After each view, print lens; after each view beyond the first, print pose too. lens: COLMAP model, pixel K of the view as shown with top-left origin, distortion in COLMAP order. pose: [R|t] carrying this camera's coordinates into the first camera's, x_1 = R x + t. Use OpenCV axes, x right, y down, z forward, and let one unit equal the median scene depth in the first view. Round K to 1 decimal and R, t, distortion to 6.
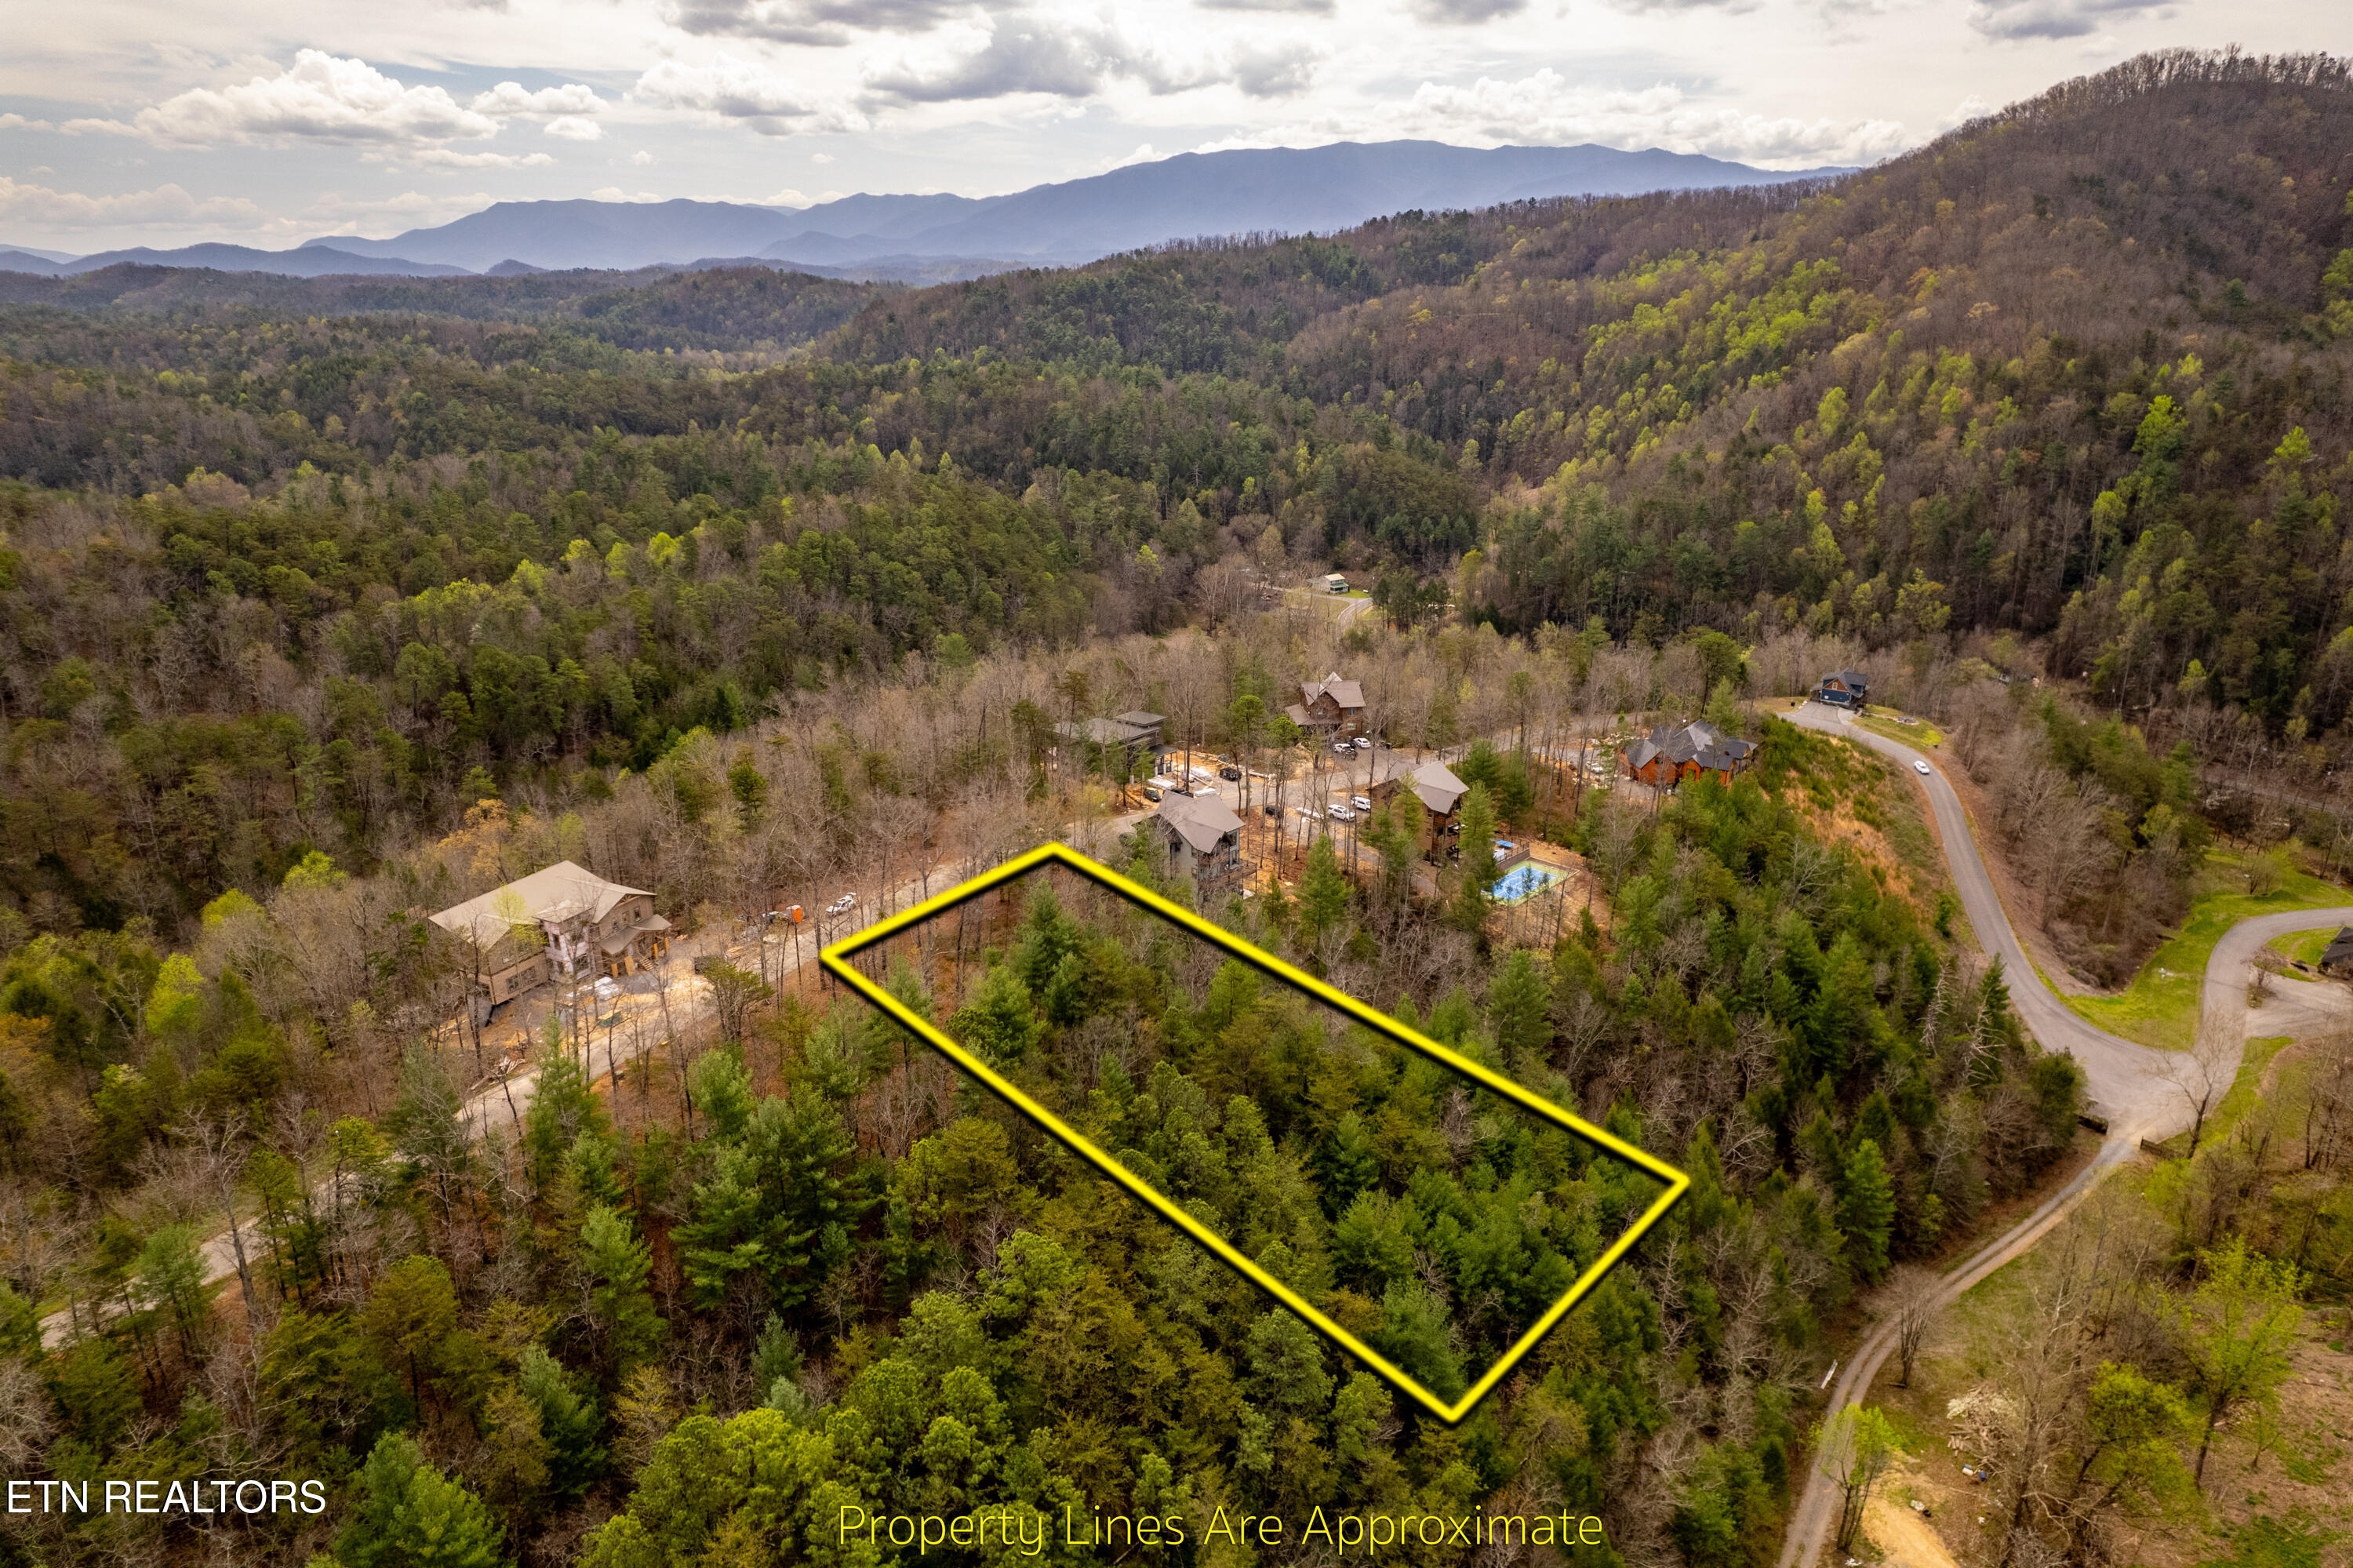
lens RADIAL K [[1507.5, 0, 1178.6], [0, 1507.5, 782.0], [0, 0, 1]] dist [-0.077870, 0.069716]
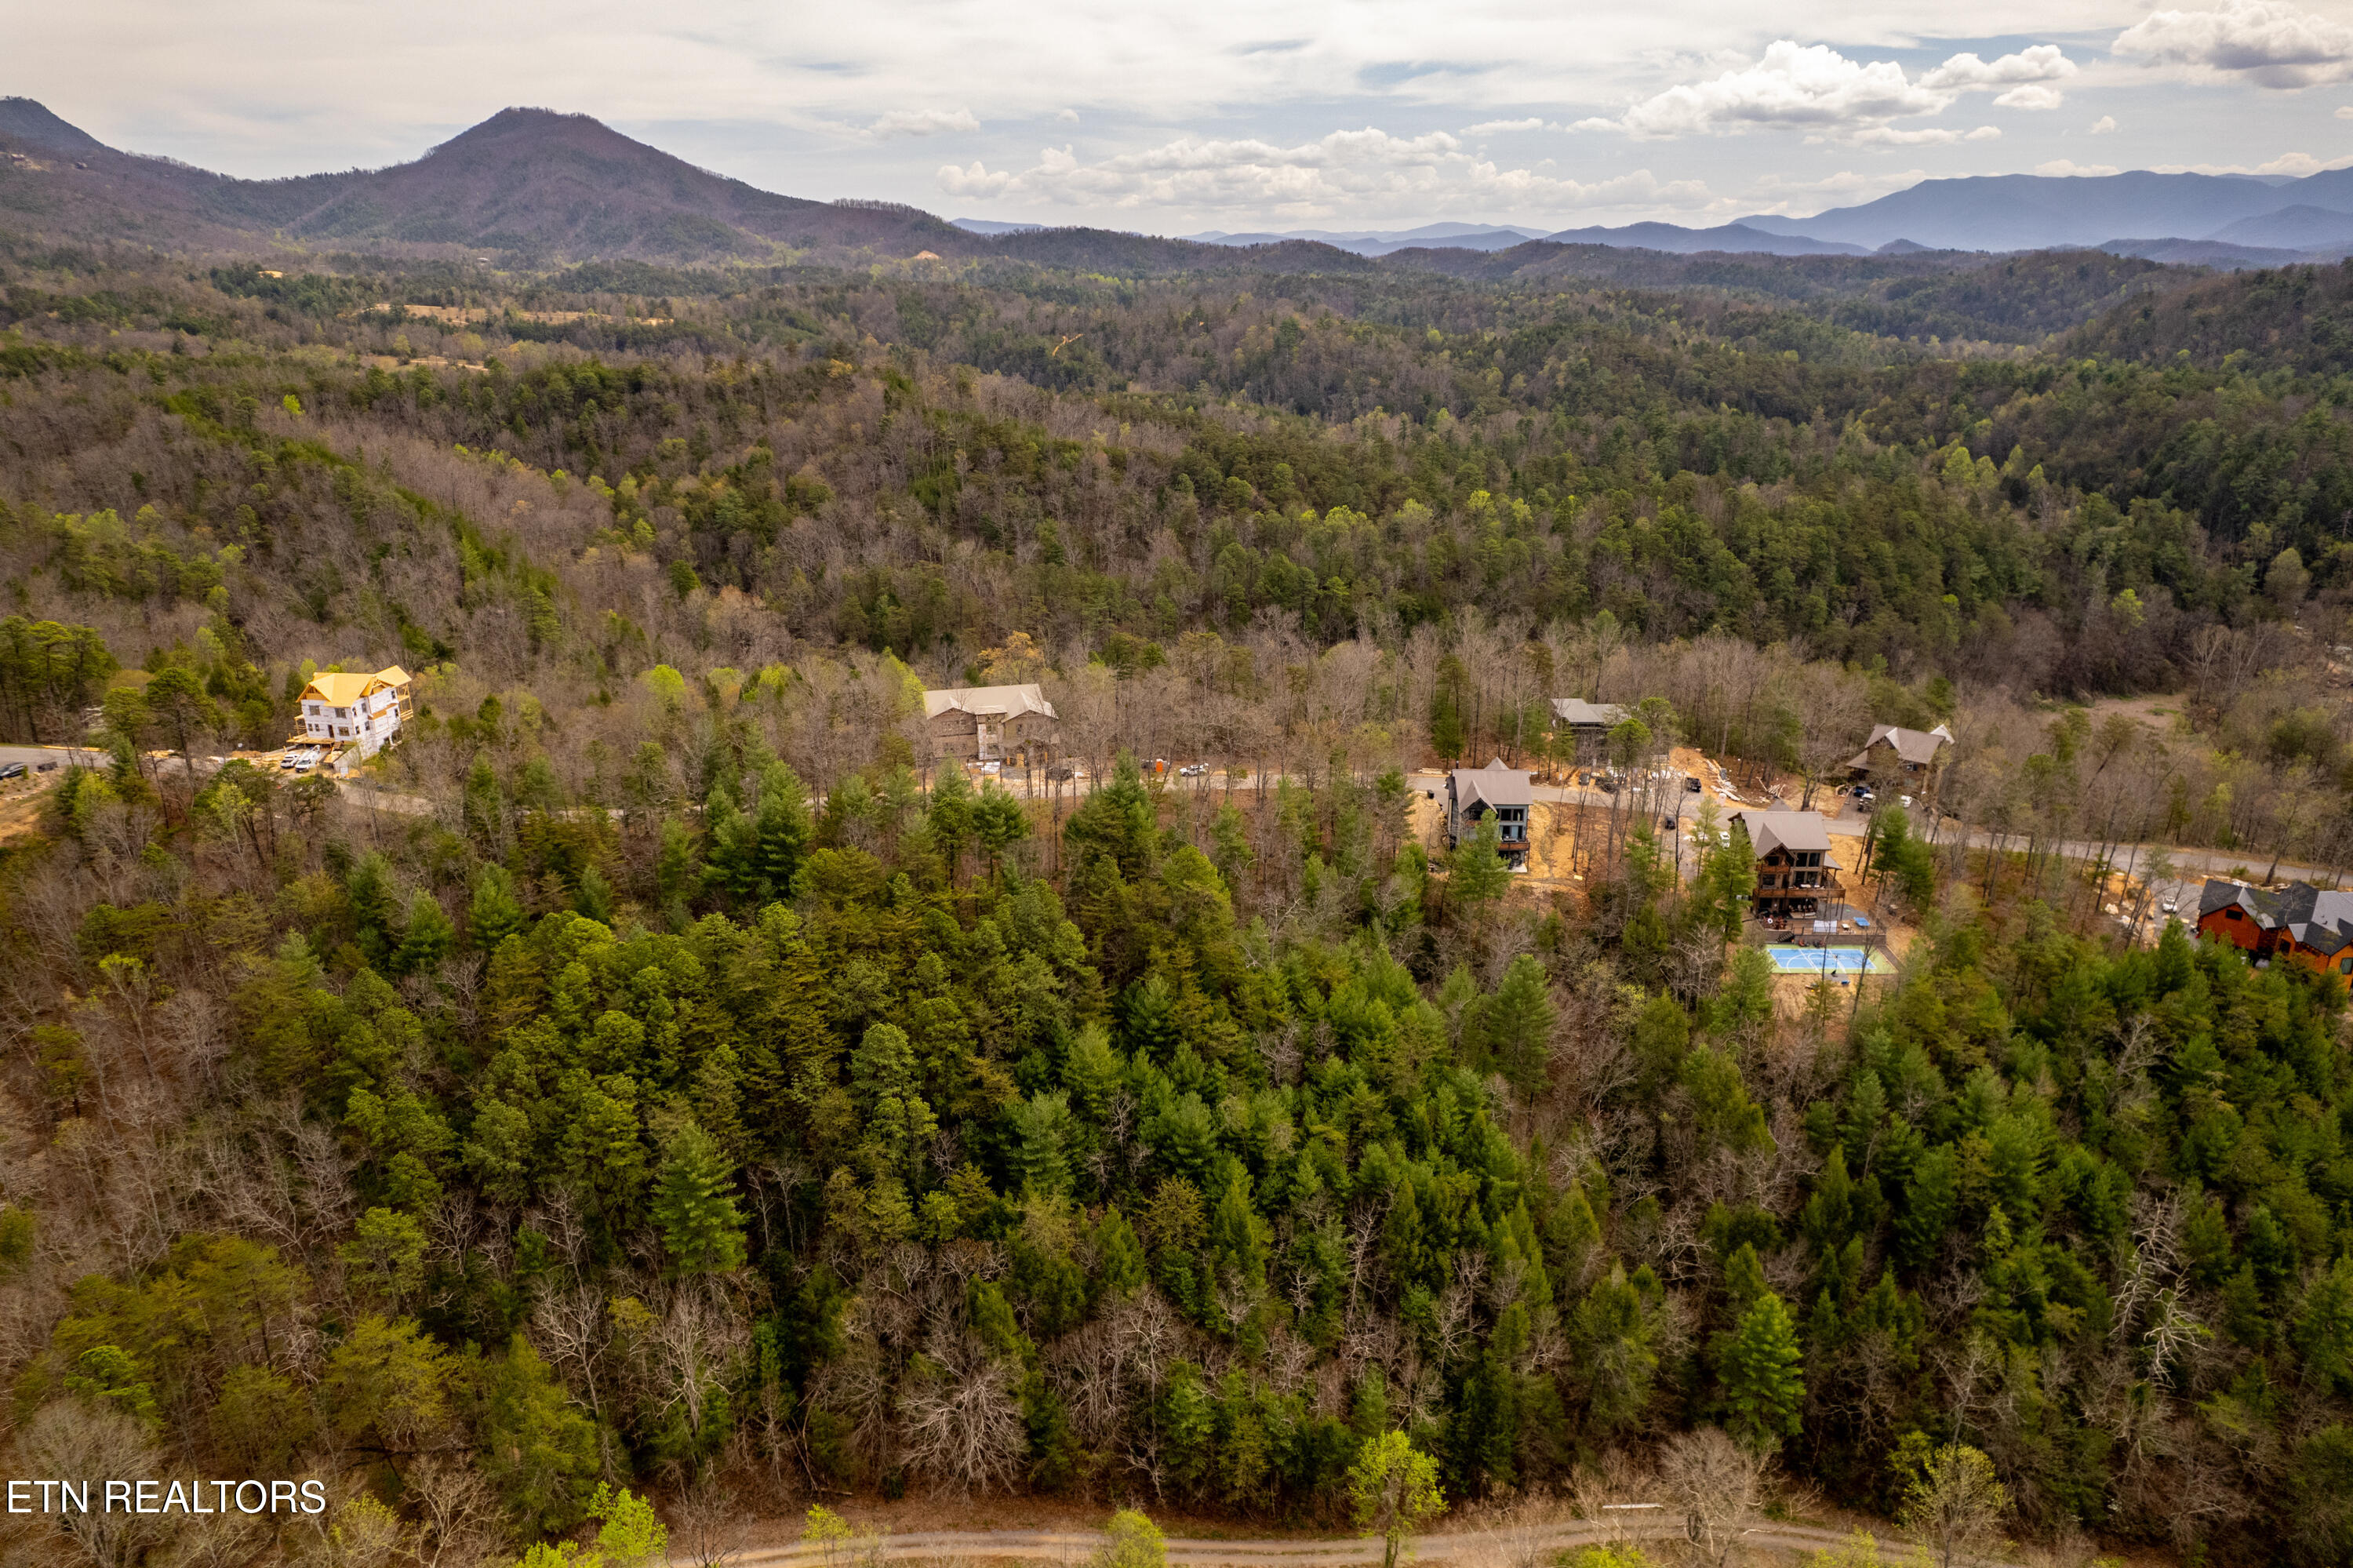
lens RADIAL K [[1507.5, 0, 1177.9], [0, 1507.5, 787.0], [0, 0, 1]] dist [-0.077870, 0.069716]
pose [[0.661243, 0.253383, -0.706084, 0.152392], [-0.242028, 0.962956, 0.118906, -0.011621], [0.710057, 0.092266, 0.698074, 0.026764]]
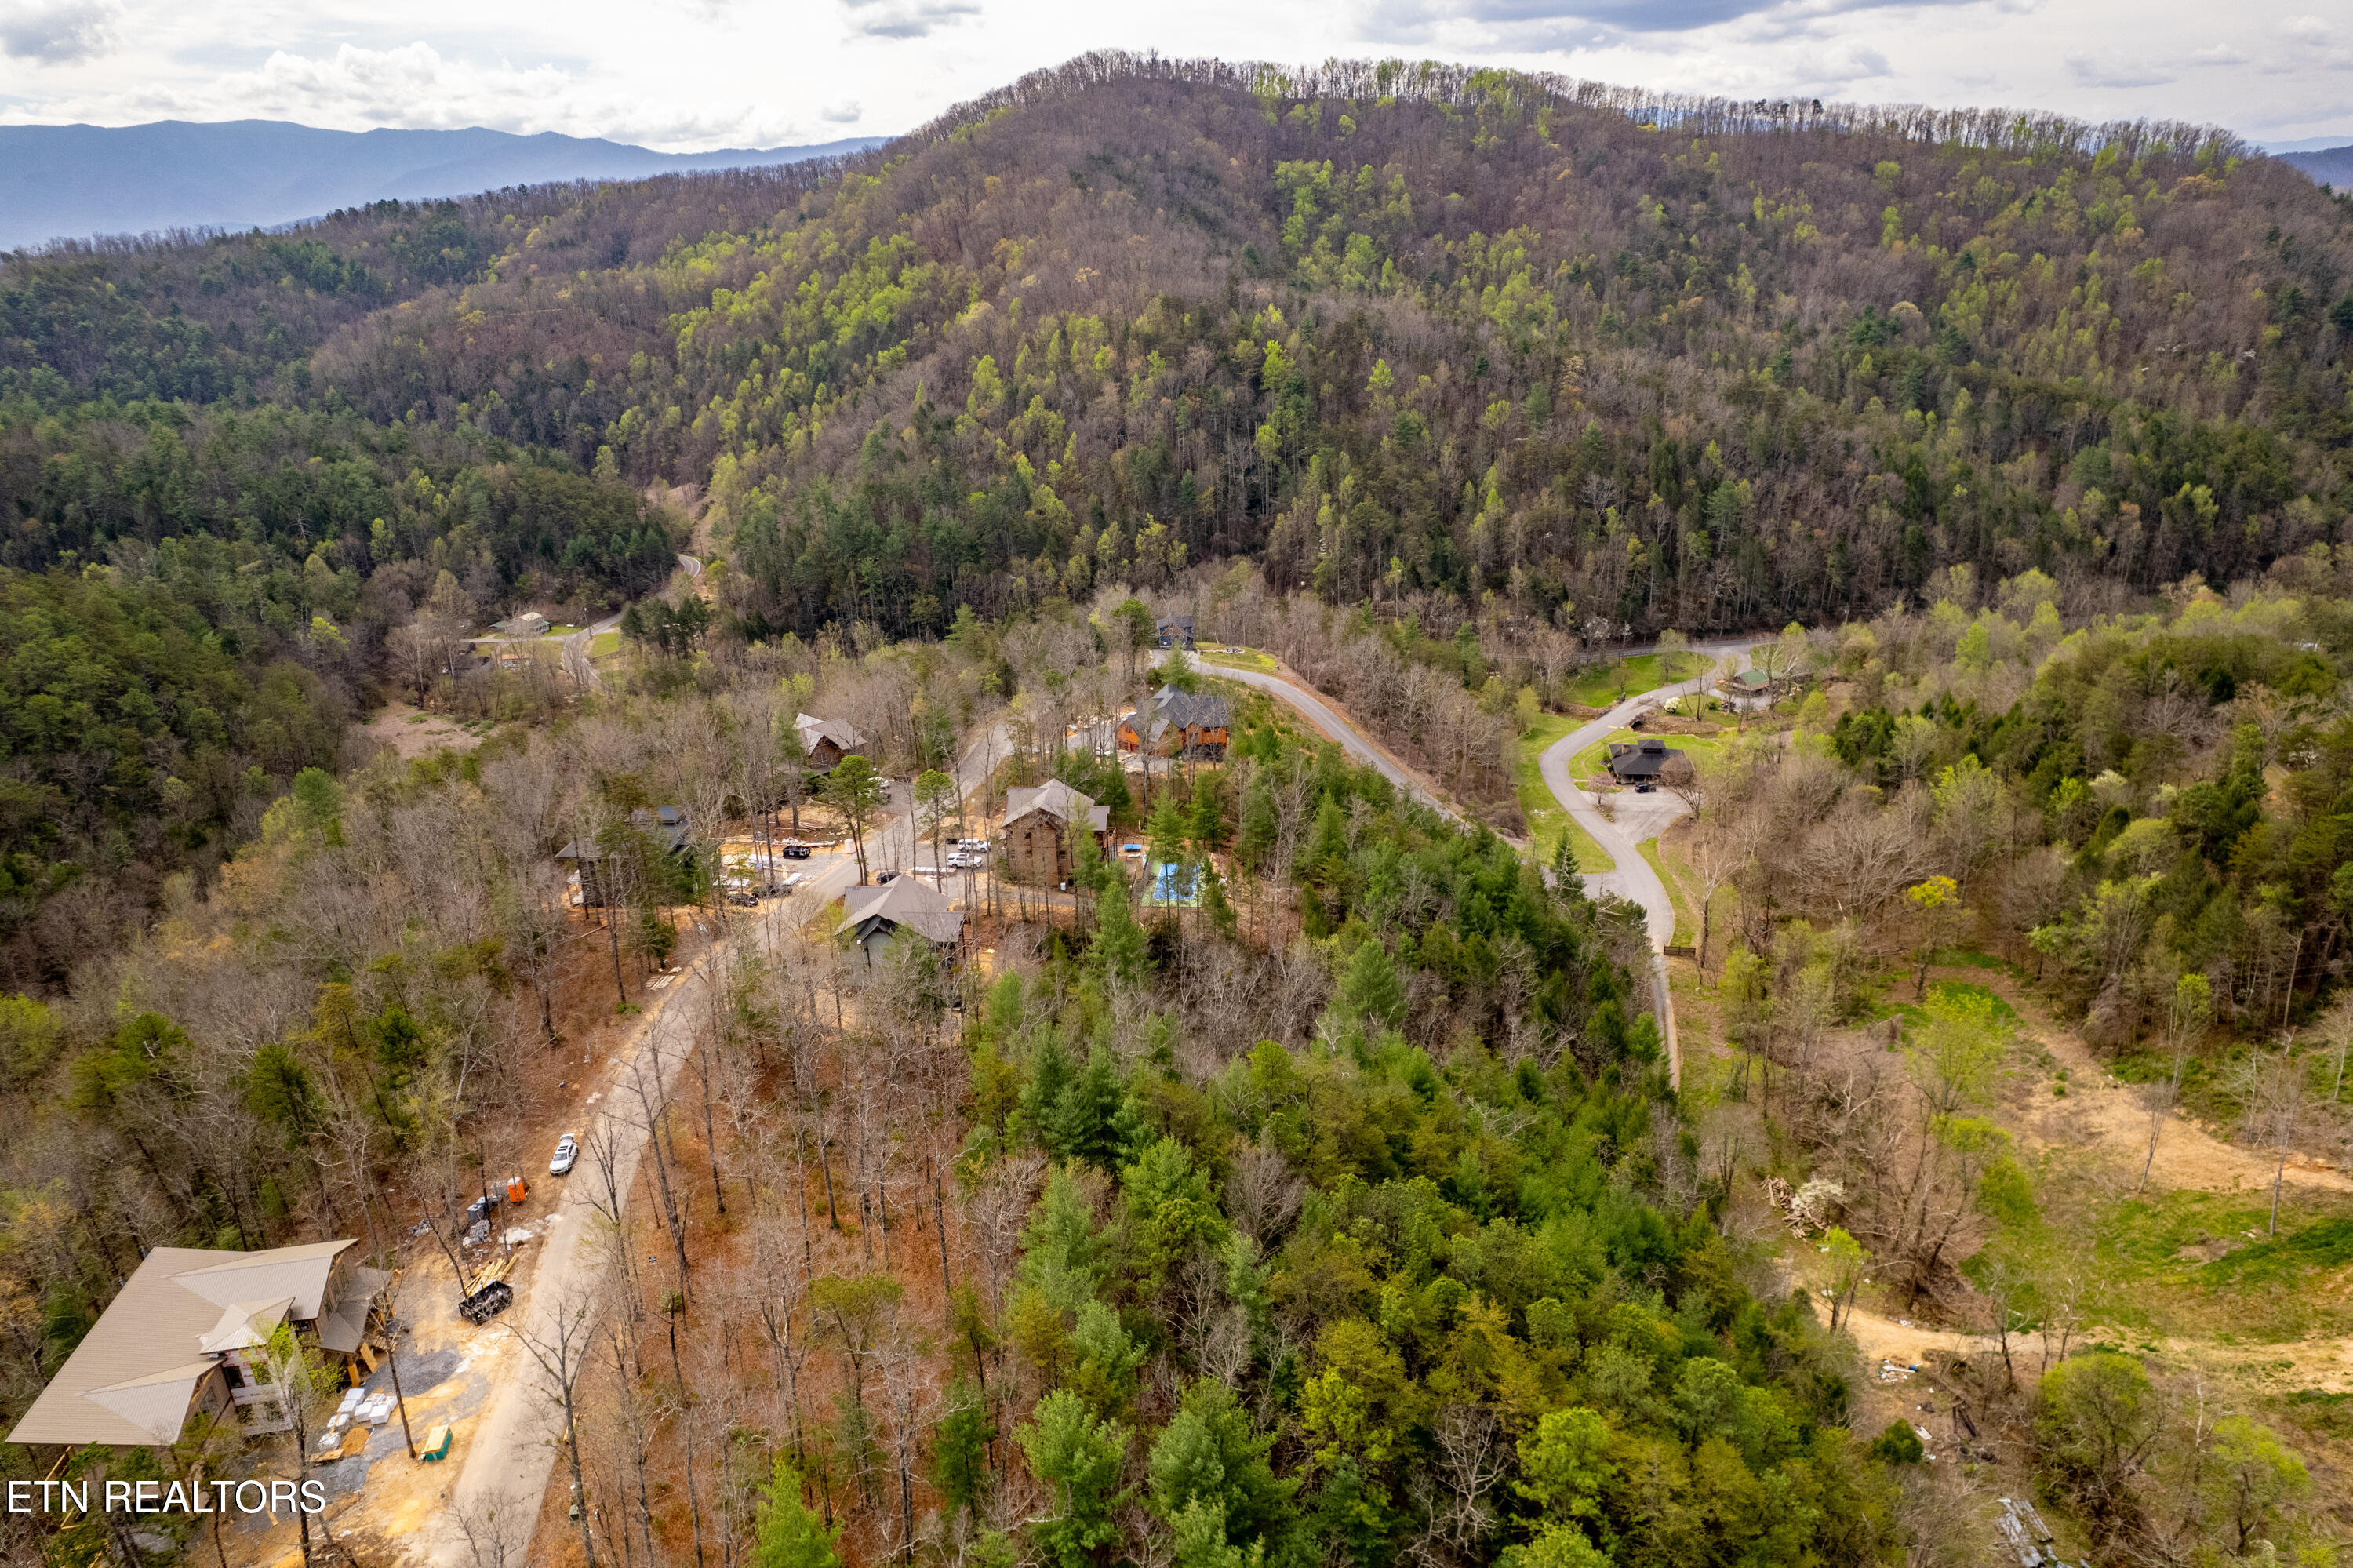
lens RADIAL K [[1507.5, 0, 1175.9], [0, 1507.5, 784.9], [0, 0, 1]] dist [-0.077870, 0.069716]
pose [[0.789381, -0.229981, 0.569199, -0.083874], [0.223703, 0.971188, 0.082164, -0.019691], [-0.571695, 0.062473, 0.818084, 0.053949]]
